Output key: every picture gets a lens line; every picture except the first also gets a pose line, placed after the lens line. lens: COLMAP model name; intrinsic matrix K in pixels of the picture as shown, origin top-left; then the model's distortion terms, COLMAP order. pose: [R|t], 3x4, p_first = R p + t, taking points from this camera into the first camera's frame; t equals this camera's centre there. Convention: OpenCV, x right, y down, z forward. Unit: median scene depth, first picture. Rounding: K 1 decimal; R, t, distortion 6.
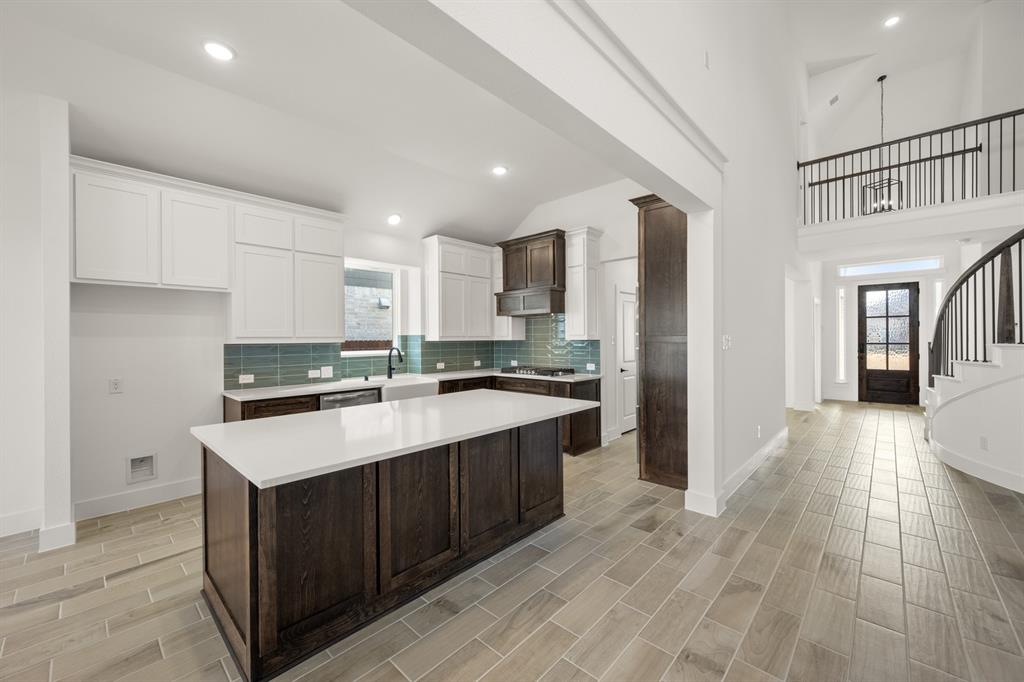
lens RADIAL K [[402.9, 0, 514.1], [0, 402.9, 339.0], [0, 0, 1]] dist [0.000721, 0.000185]
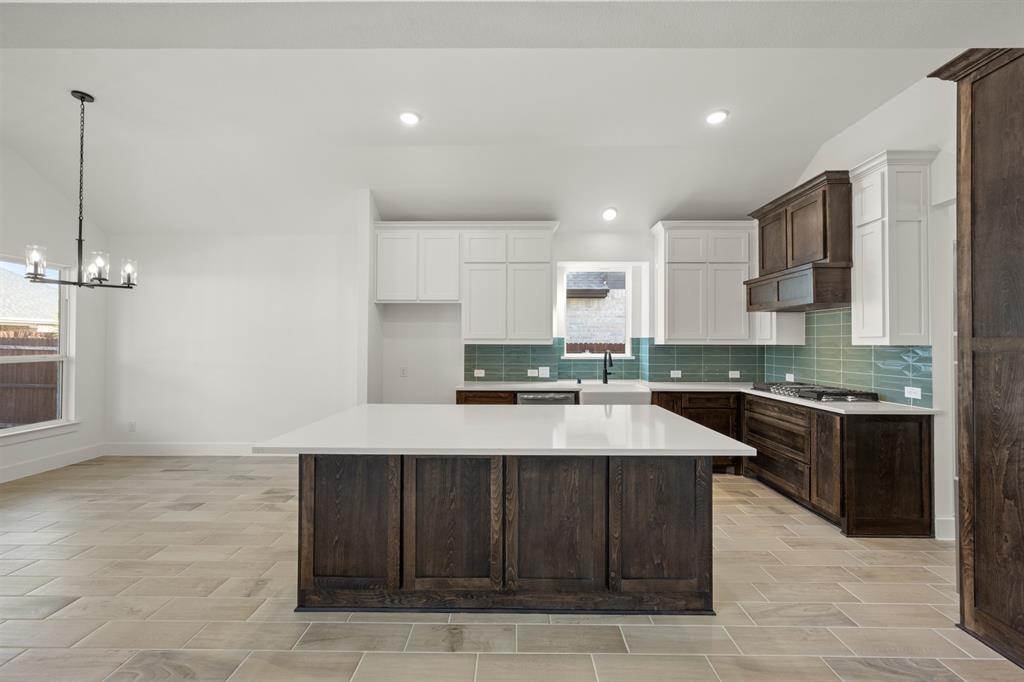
lens RADIAL K [[402.9, 0, 514.1], [0, 402.9, 339.0], [0, 0, 1]] dist [0.000721, 0.000185]
pose [[0.673779, 0.001721, -0.738931, 0.274210], [-0.009484, 0.999935, -0.006318, 0.002042], [0.738872, 0.011265, 0.673752, 0.229176]]
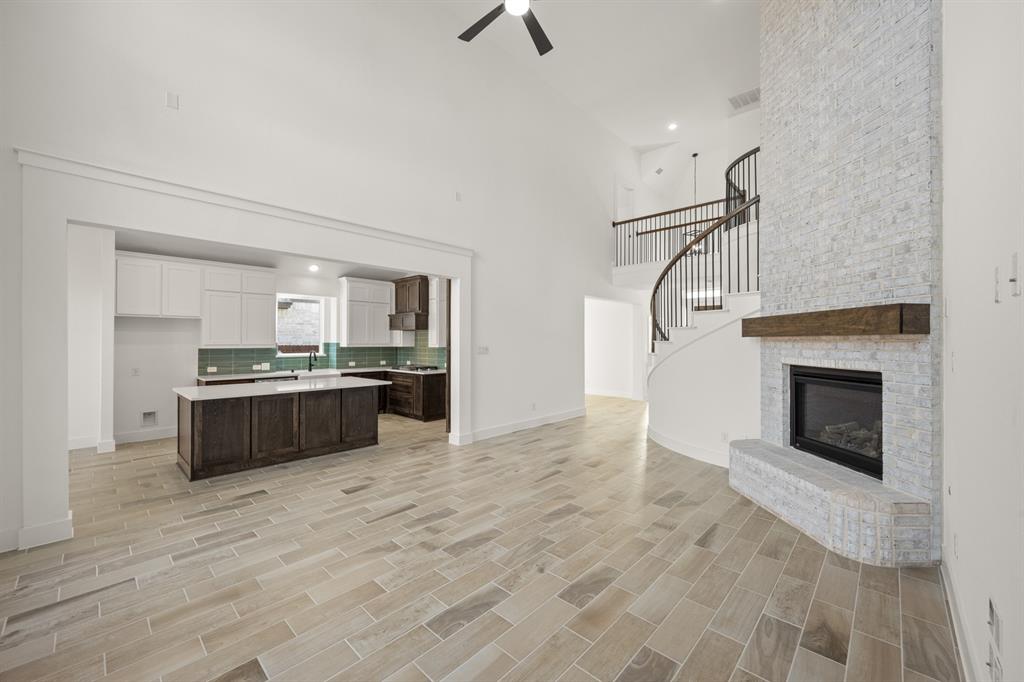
lens RADIAL K [[402.9, 0, 514.1], [0, 402.9, 339.0], [0, 0, 1]] dist [0.000721, 0.000185]
pose [[0.999934, 0.008907, -0.007213, 0.533745], [-0.008958, 0.999935, -0.007083, -0.023850], [0.007149, 0.007147, 0.999949, -0.590240]]
